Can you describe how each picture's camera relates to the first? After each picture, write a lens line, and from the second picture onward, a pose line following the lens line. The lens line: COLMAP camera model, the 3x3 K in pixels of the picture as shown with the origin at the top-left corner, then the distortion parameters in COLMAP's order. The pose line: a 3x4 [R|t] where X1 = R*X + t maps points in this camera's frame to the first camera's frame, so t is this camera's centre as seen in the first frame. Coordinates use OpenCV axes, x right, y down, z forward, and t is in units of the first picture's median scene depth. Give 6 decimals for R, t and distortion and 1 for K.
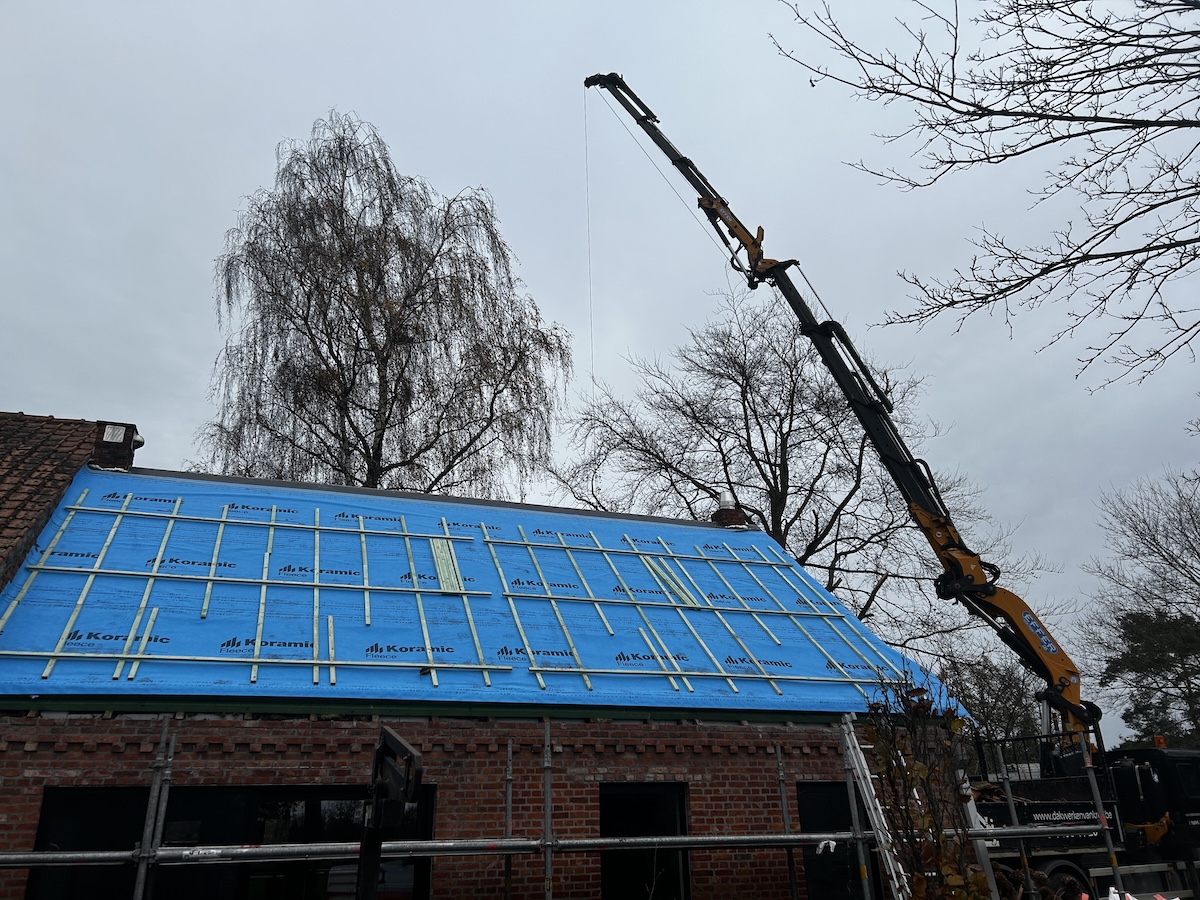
lens RADIAL K [[906.5, 0, 595.5], [0, 906.5, 453.4], [0, 0, 1]] dist [0.056782, -0.056651]
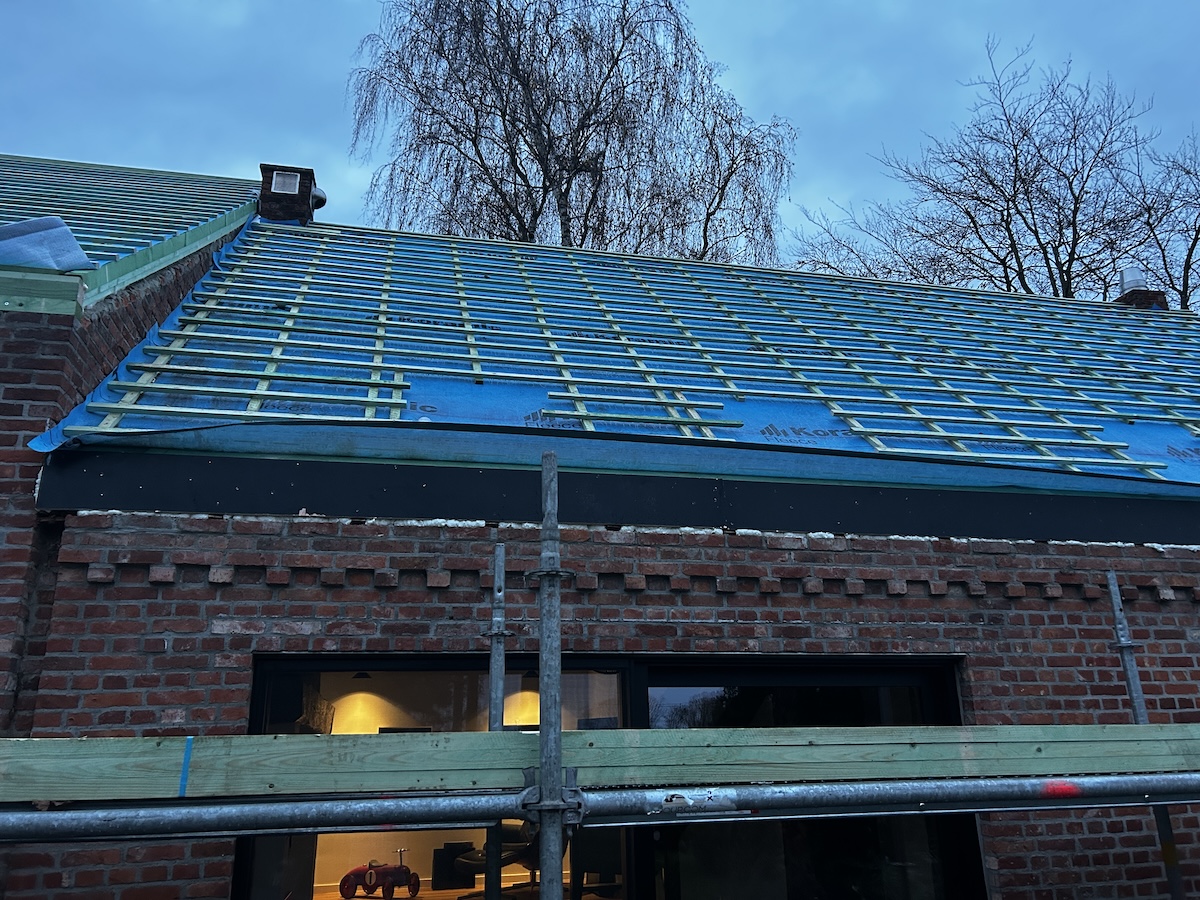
lens RADIAL K [[906.5, 0, 609.7], [0, 906.5, 449.6], [0, 0, 1]] dist [0.056782, -0.056651]
pose [[0.992658, -0.037484, -0.115003, -0.293133], [0.046598, 0.995894, 0.077619, 0.188127], [0.111621, -0.082408, 0.990328, 0.456963]]
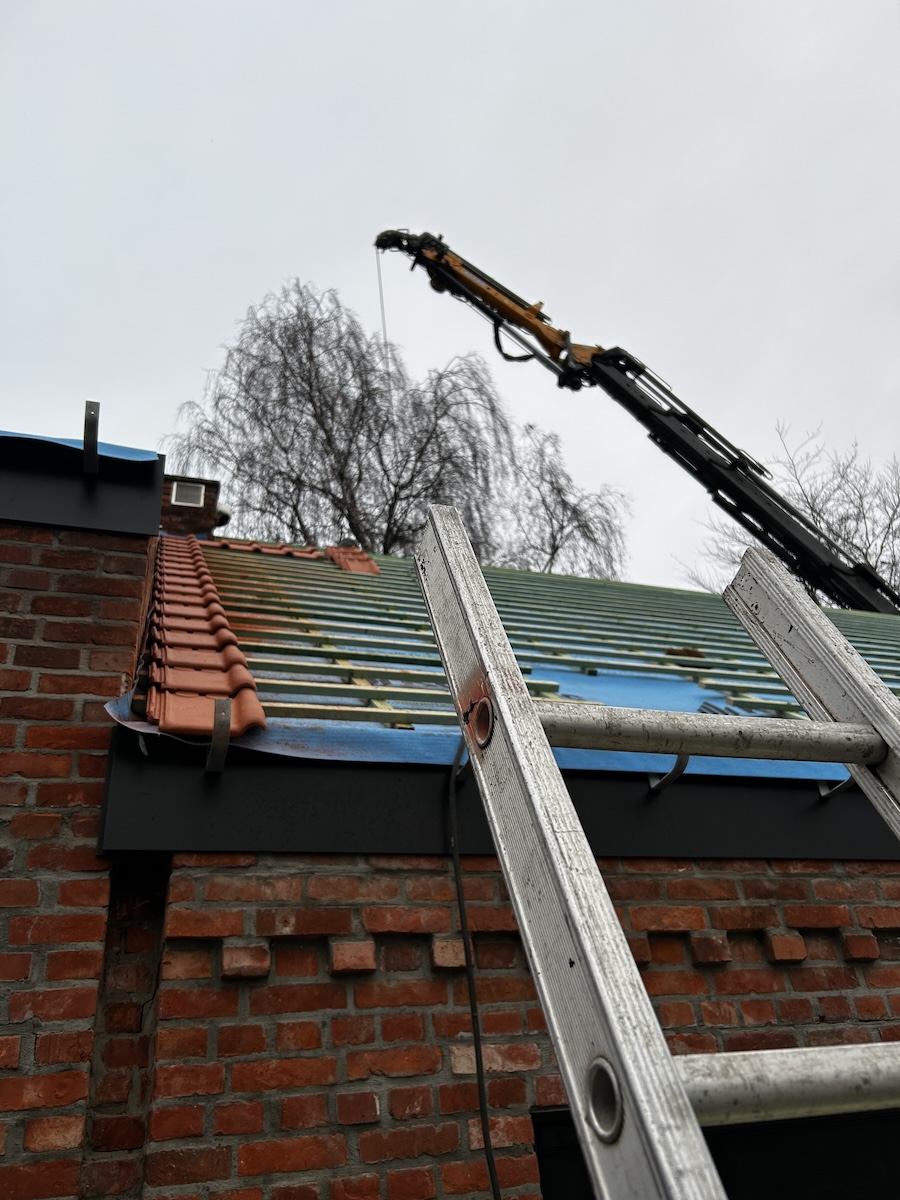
lens RADIAL K [[906.5, 0, 455.5], [0, 906.5, 596.1], [0, 0, 1]] dist [0.056782, -0.056651]
pose [[0.996901, -0.071163, 0.033516, -0.517063], [0.076244, 0.978980, -0.189171, 0.226079], [-0.019349, 0.191140, 0.981372, 0.609239]]
